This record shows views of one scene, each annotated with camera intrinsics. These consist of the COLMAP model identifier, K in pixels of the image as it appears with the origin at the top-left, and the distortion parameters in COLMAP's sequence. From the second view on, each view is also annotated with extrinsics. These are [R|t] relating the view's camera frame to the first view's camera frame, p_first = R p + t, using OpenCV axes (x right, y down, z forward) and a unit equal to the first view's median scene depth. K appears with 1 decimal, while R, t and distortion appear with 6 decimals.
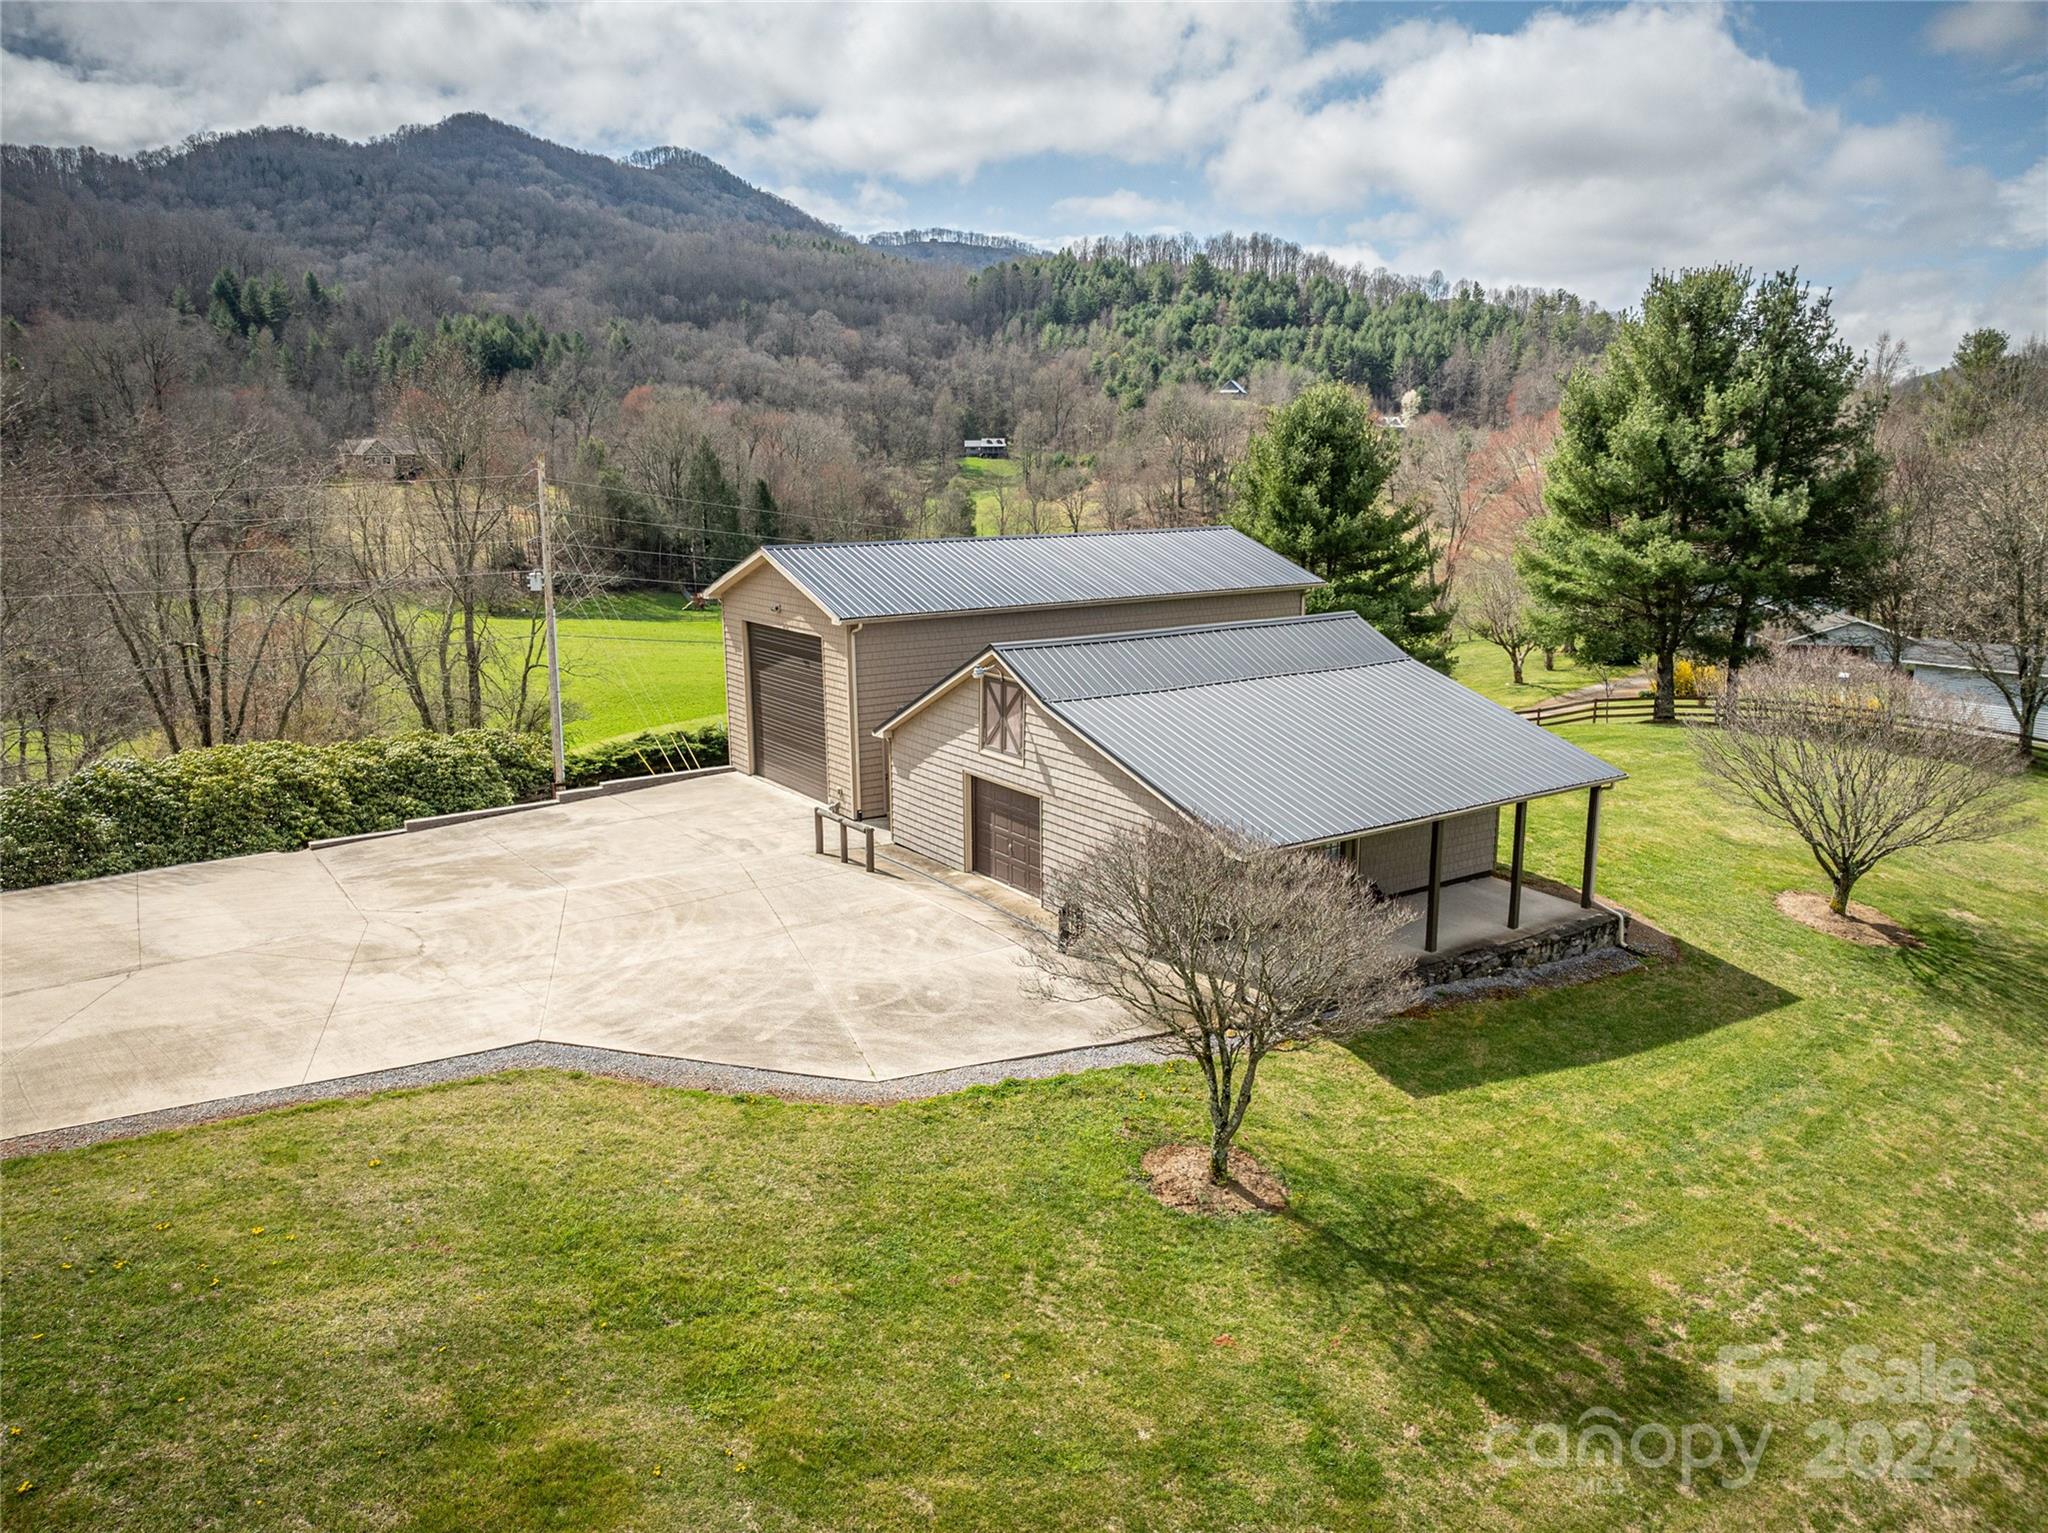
lens RADIAL K [[1444.8, 0, 1024.0], [0, 1444.8, 766.5], [0, 0, 1]] dist [-0.041328, -0.001685]
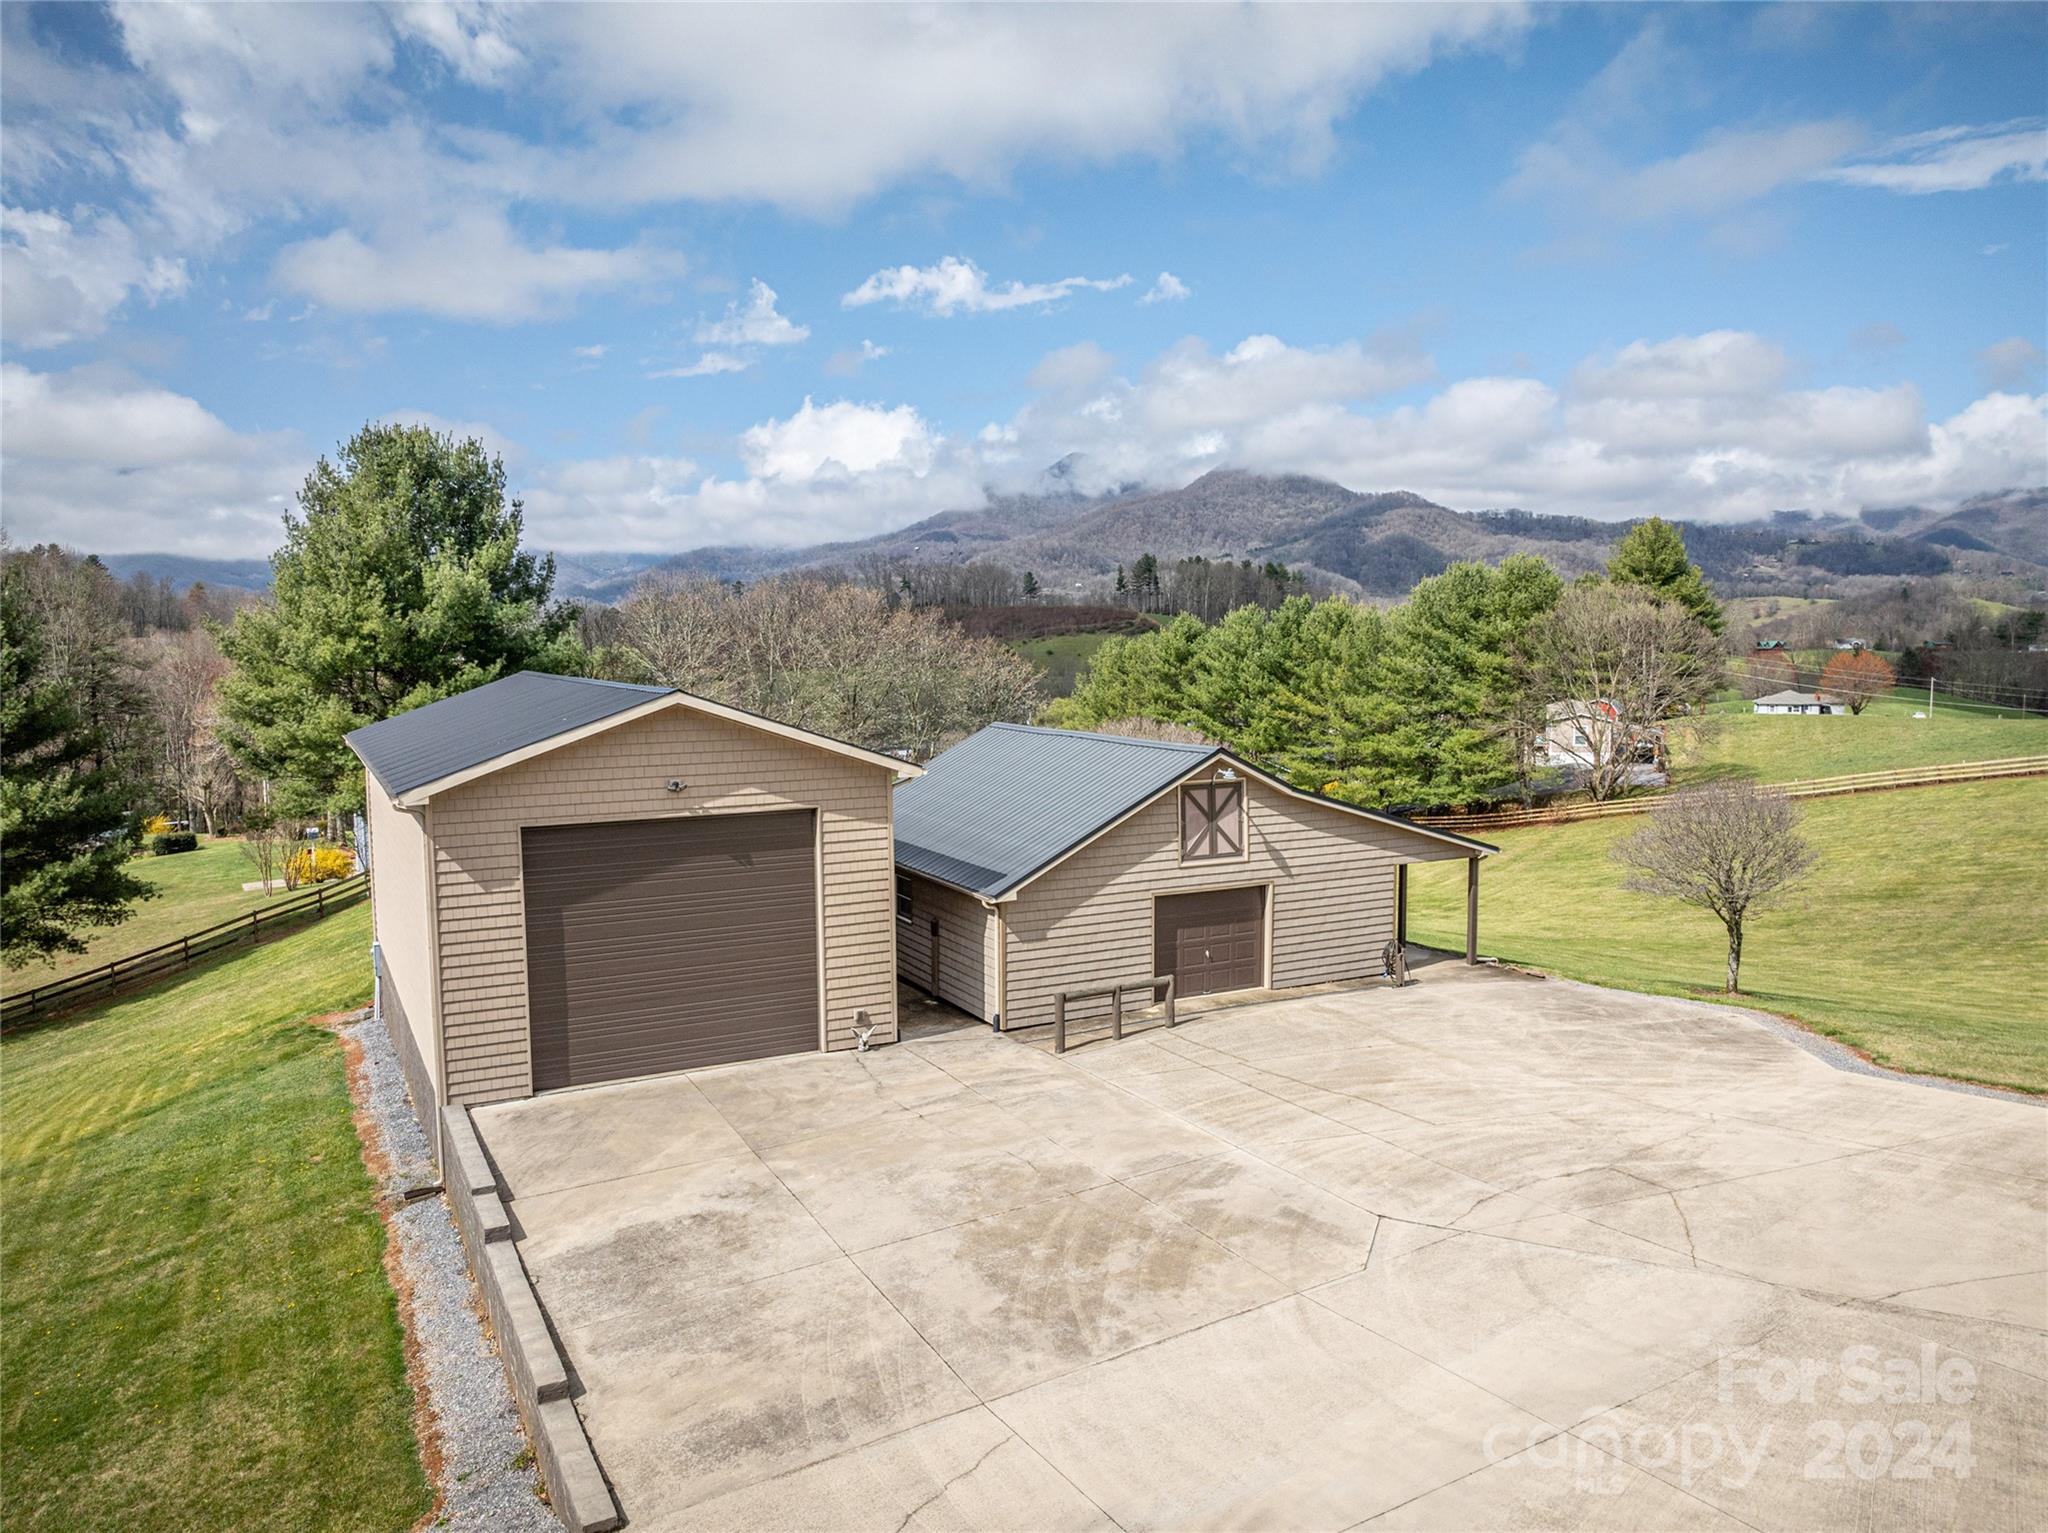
lens RADIAL K [[1444.8, 0, 1024.0], [0, 1444.8, 766.5], [0, 0, 1]] dist [-0.041328, -0.001685]
pose [[0.118297, -0.091650, 0.988740, -0.995839], [0.218908, 0.973640, 0.064059, -0.160767], [-0.968548, 0.208865, 0.135242, 0.965778]]
